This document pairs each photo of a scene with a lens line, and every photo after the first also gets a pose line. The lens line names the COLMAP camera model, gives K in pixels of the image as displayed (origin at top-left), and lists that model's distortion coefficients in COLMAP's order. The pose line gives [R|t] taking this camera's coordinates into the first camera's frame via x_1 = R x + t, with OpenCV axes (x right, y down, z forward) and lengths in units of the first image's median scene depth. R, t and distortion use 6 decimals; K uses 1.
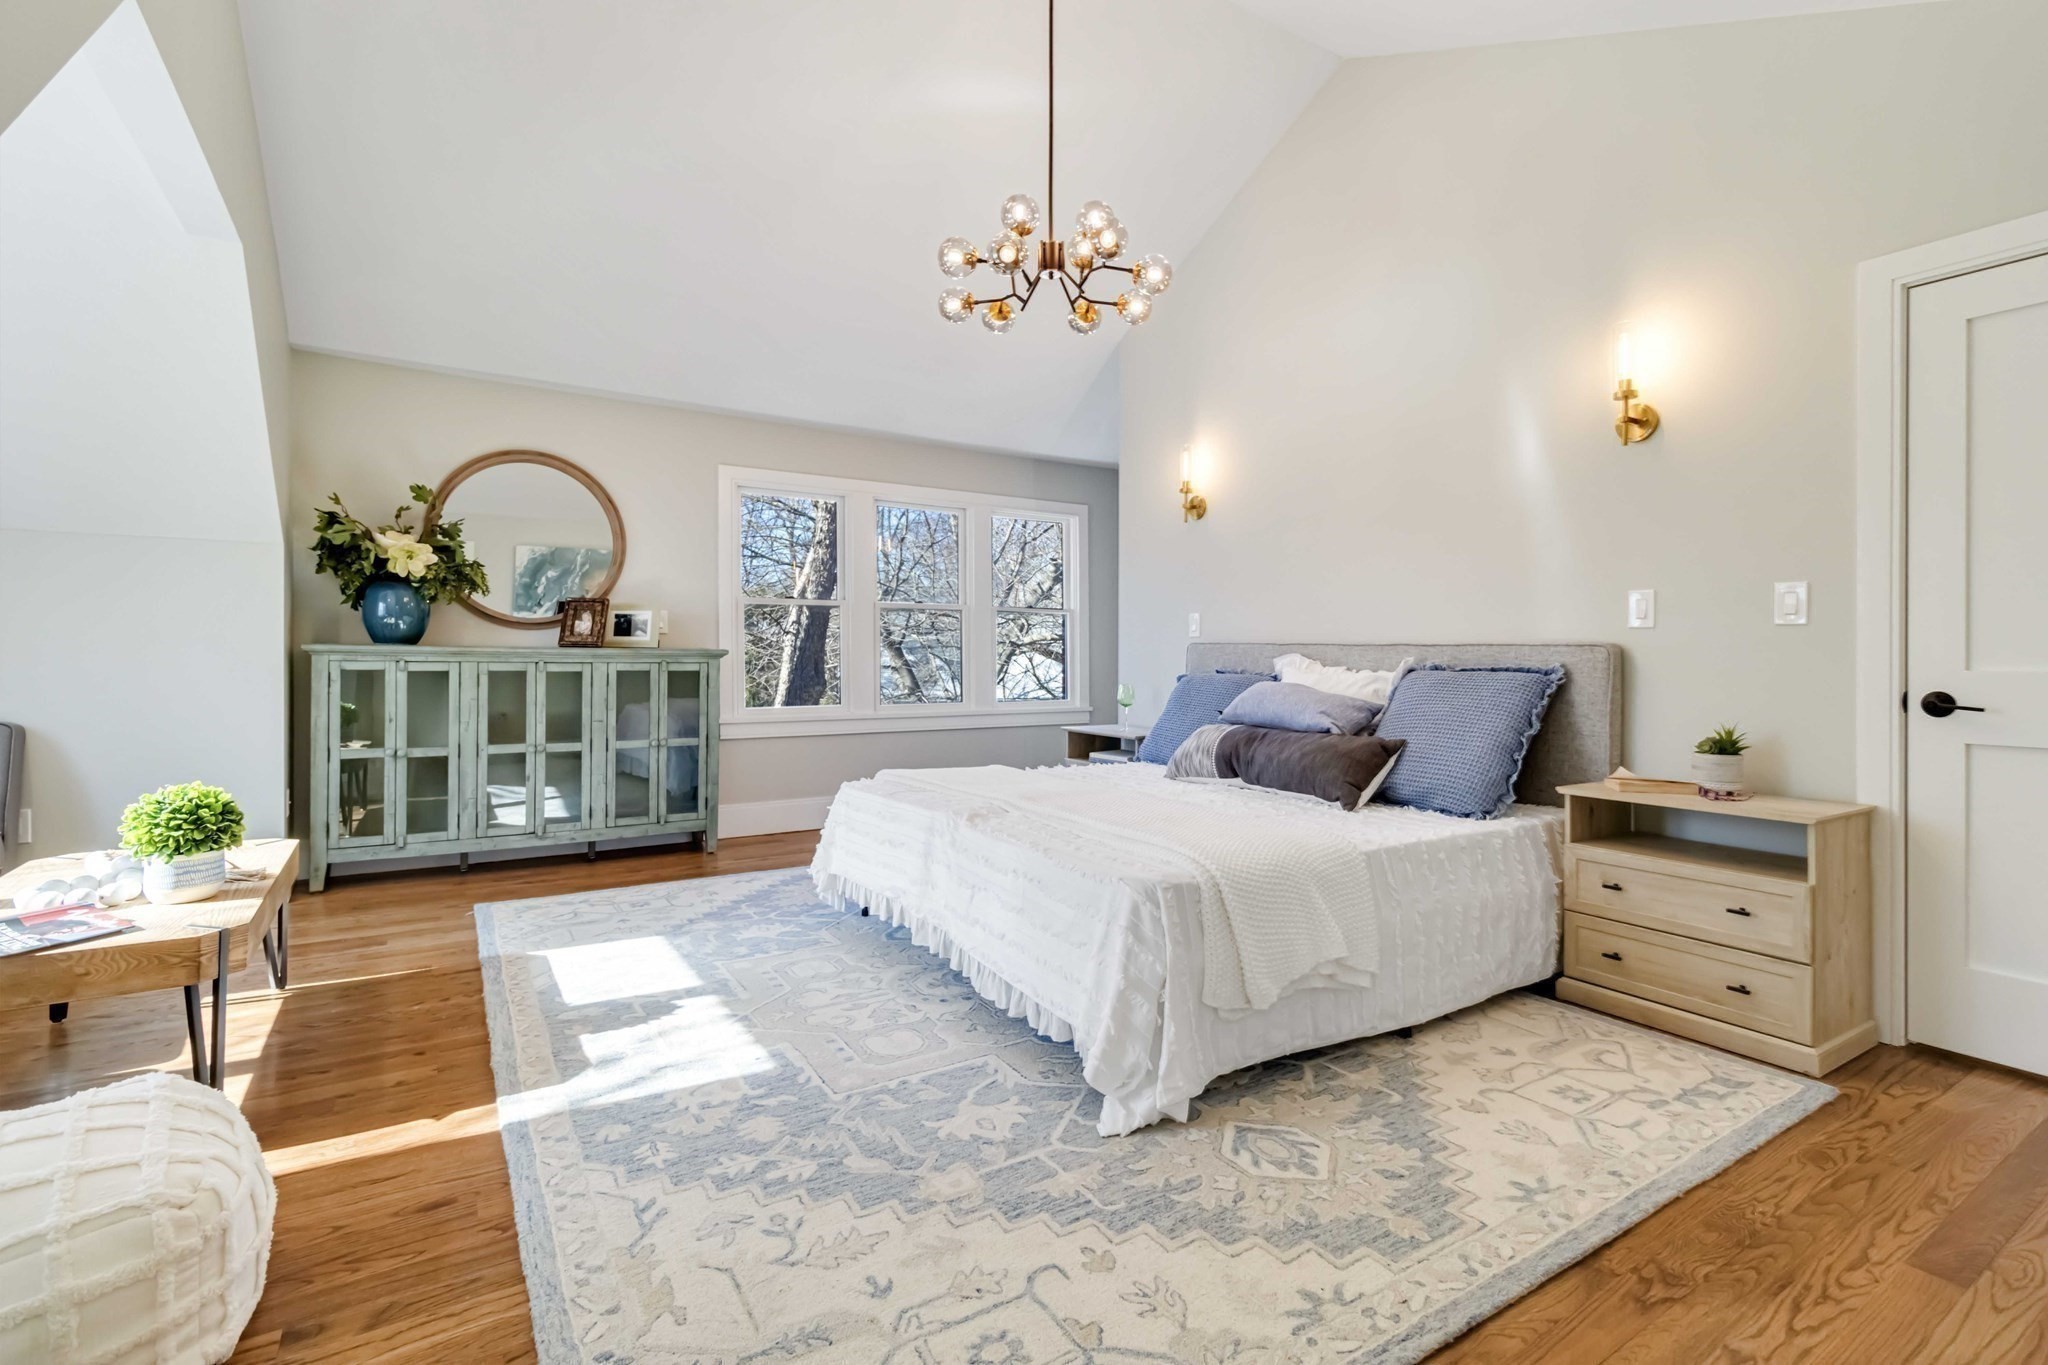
lens RADIAL K [[938.2, 0, 1036.1], [0, 938.2, 662.7], [0, 0, 1]] dist [0.003337, -0.000044]
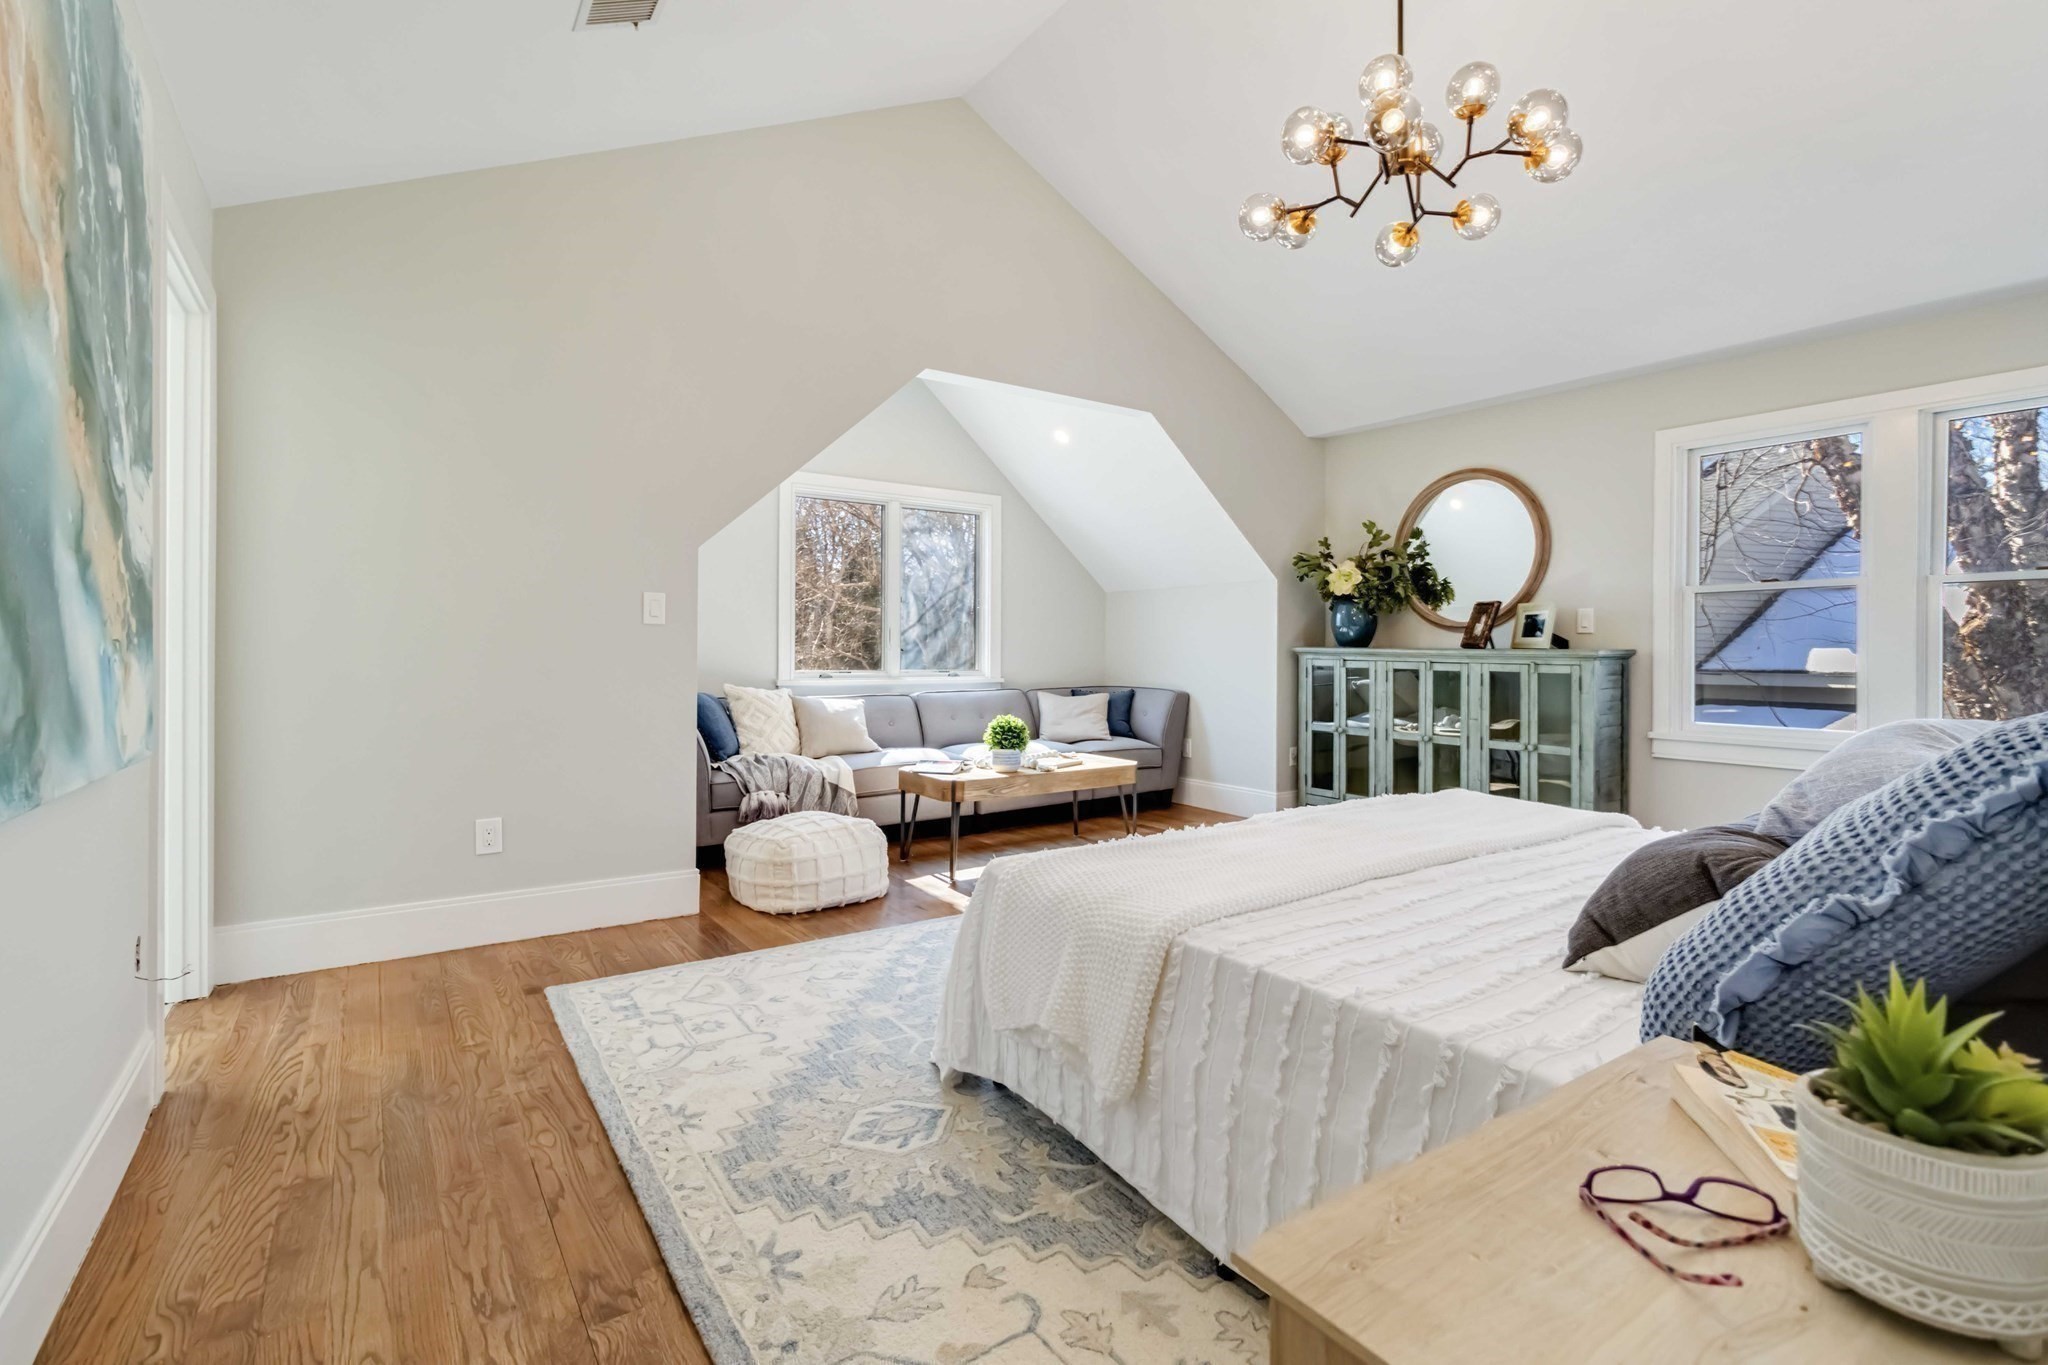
lens RADIAL K [[938.2, 0, 1026.1], [0, 938.2, 662.6], [0, 0, 1]] dist [0.003337, -0.000044]
pose [[0.040801, 0.007813, -0.999137, 1.353328], [-0.016849, 0.999833, 0.007131, 0.000681], [0.999025, 0.016543, 0.040926, 1.145870]]
